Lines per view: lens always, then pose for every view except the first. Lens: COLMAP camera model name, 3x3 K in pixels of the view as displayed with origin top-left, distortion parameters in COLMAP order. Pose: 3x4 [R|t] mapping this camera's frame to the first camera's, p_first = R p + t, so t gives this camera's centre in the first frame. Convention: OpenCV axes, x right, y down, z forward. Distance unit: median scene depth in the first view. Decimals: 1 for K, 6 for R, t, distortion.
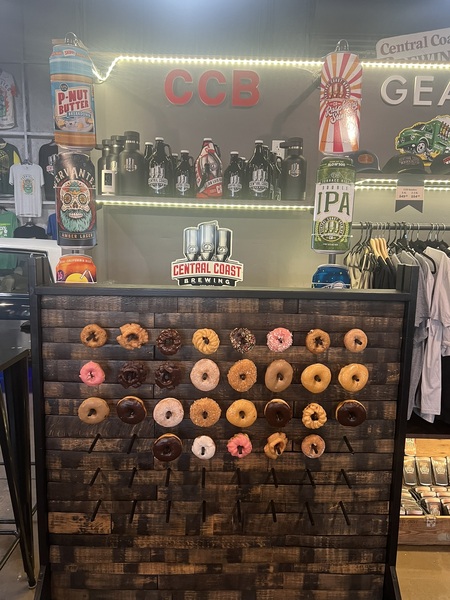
lens RADIAL K [[447.3, 0, 224.6], [0, 447.3, 302.9], [0, 0, 1]] dist [0.055218, 0.000354]
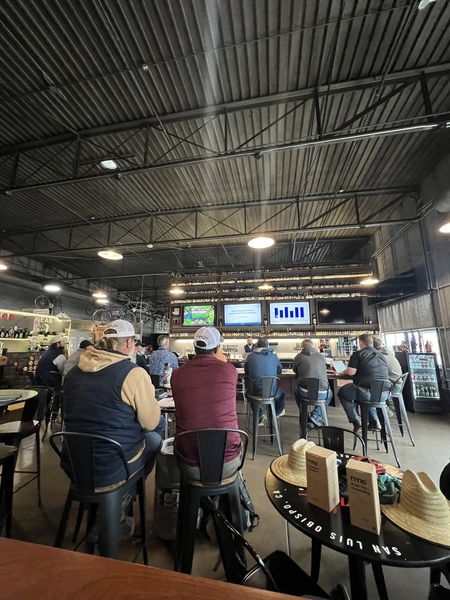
lens RADIAL K [[241.5, 0, 225.9], [0, 241.5, 299.7], [0, 0, 1]] dist [0.000084, 0.000008]
pose [[0.195033, 0.161007, 0.967491, -2.563932], [0.140672, 0.971643, -0.190055, 0.262788], [-0.970656, 0.173166, 0.166853, -2.250918]]
